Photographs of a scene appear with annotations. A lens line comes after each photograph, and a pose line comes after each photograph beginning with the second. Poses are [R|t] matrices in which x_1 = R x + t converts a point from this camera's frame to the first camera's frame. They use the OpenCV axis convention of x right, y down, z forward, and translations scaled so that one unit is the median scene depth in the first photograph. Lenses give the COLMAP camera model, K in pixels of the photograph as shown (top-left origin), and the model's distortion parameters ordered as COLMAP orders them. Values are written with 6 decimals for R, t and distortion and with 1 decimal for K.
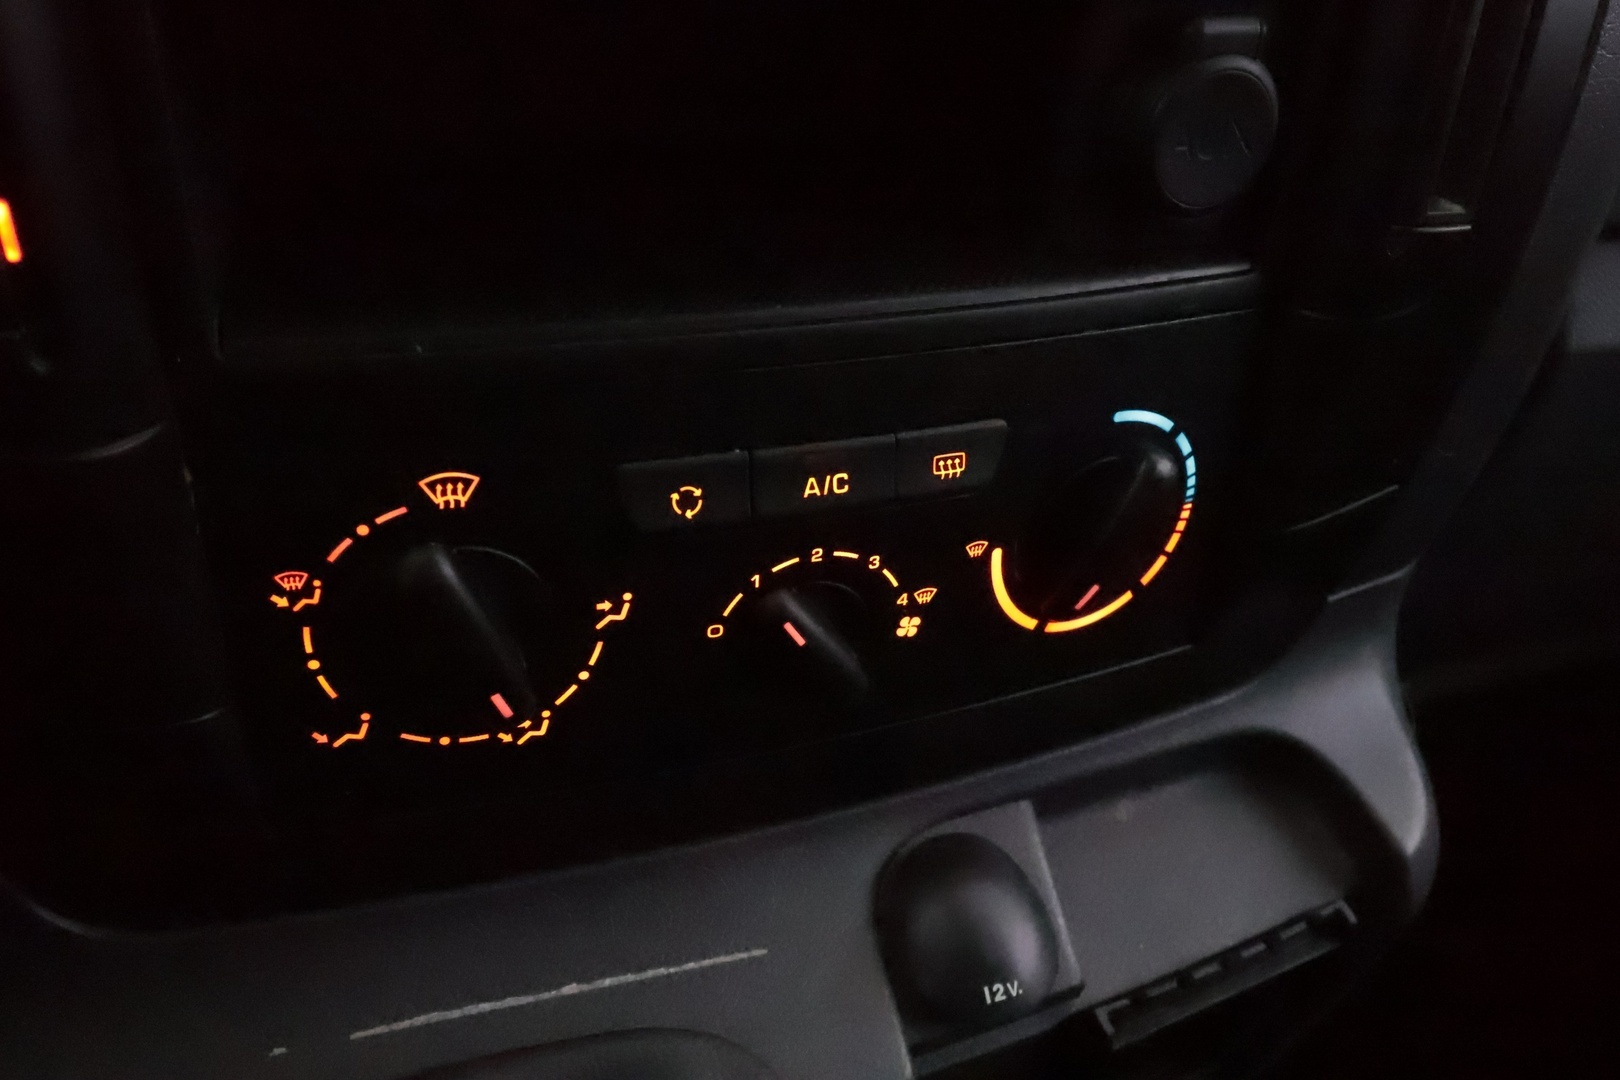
lens RADIAL K [[1305.1, 0, 808.8], [0, 1305.1, 539.9], [0, 0, 1]] dist [0.000295, -0.002740]
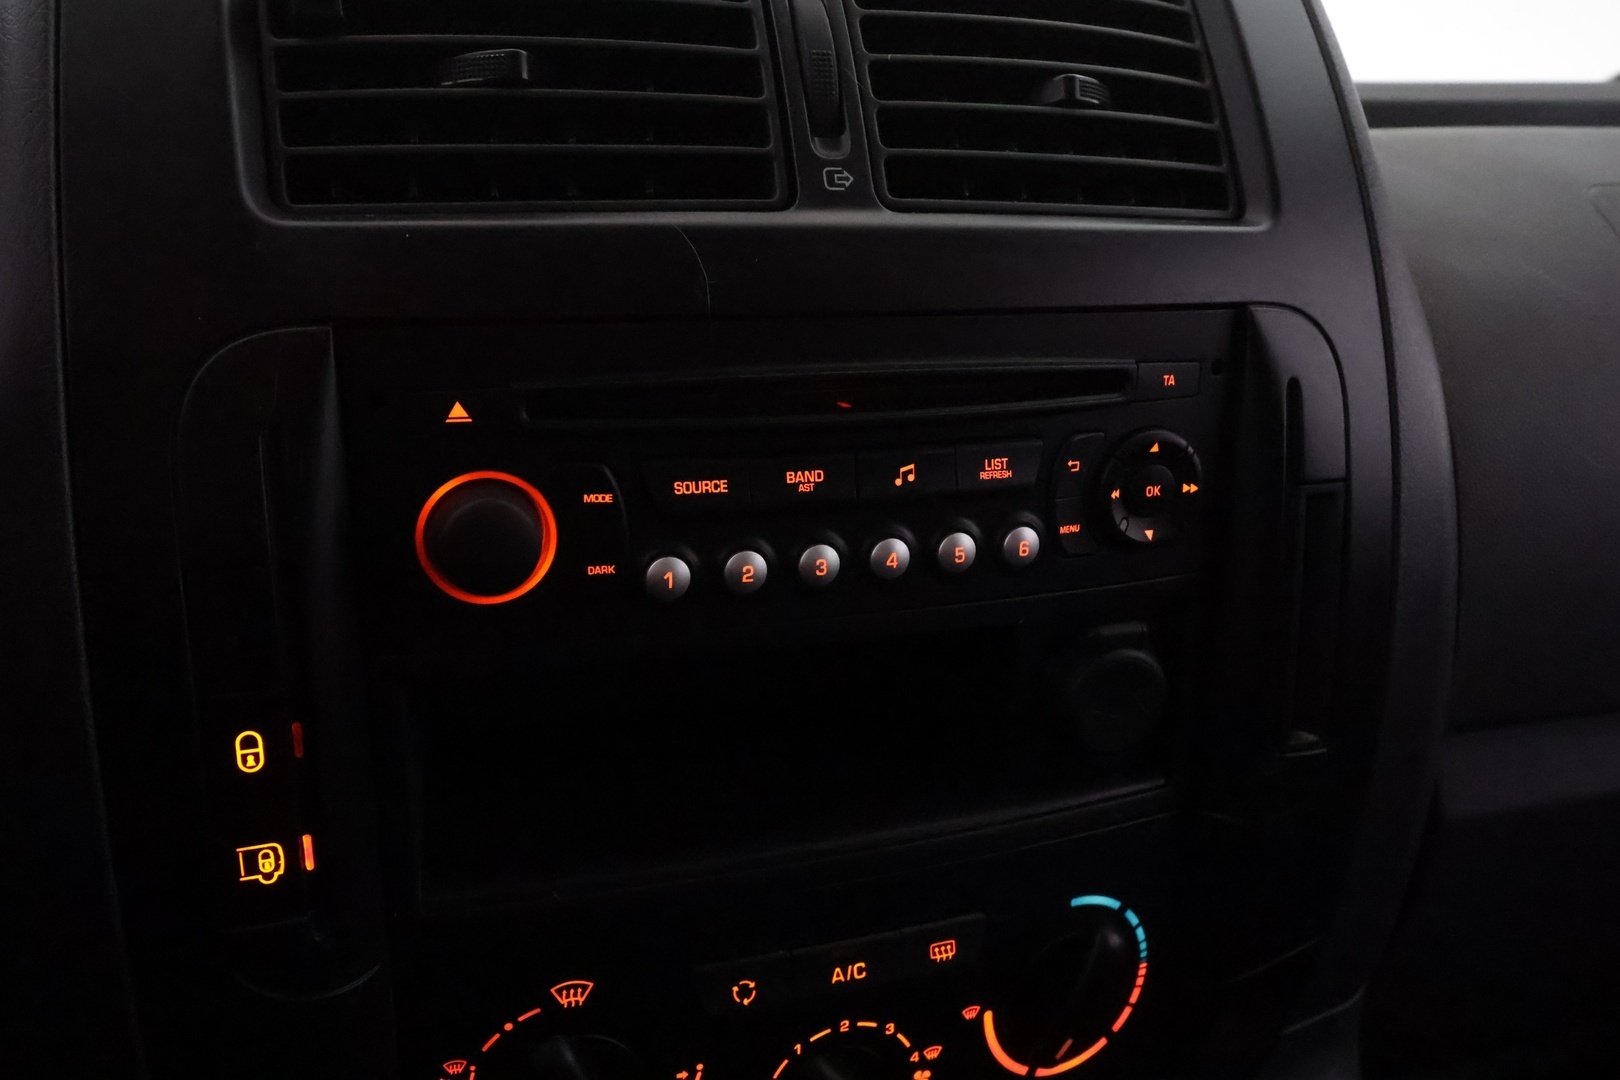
lens RADIAL K [[1305.1, 0, 811.6], [0, 1305.1, 540.2], [0, 0, 1]] dist [0.000295, -0.002740]
pose [[0.998758, -0.037255, -0.033098, 0.034482], [0.026998, 0.962763, -0.268995, -0.104969], [0.041887, 0.267767, 0.962573, -0.379326]]
